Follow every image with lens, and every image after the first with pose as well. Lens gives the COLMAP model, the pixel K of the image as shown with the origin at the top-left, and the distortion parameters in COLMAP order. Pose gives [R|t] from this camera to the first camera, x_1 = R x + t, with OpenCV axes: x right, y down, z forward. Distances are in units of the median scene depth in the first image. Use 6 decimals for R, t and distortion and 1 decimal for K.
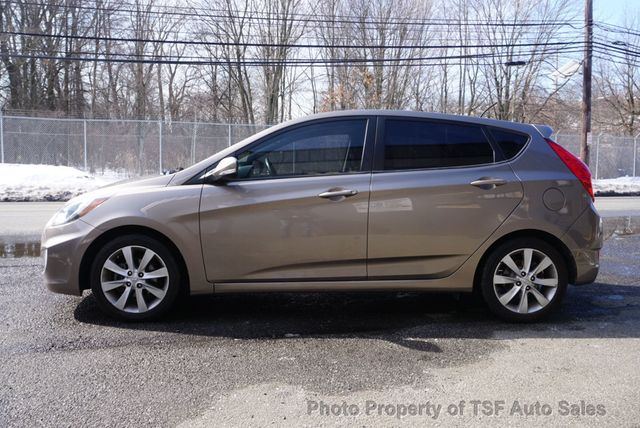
lens RADIAL K [[560.1, 0, 316.2], [0, 560.1, 215.9], [0, 0, 1]] dist [-0.018840, 0.004265]
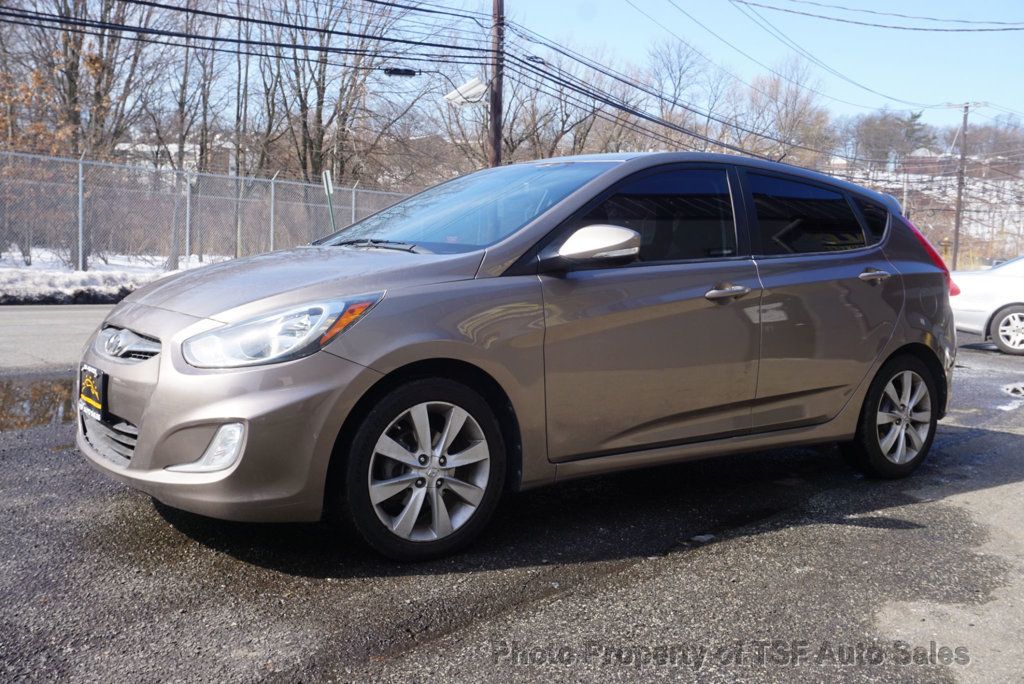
lens RADIAL K [[1020.1, 0, 506.2], [0, 1020.1, 339.3], [0, 0, 1]] dist [0.026875, 0.000000]
pose [[0.810949, -0.026728, 0.584506, -0.780825], [0.023694, 0.999637, 0.012838, -0.009382], [-0.584637, 0.003439, 0.811288, 0.250167]]
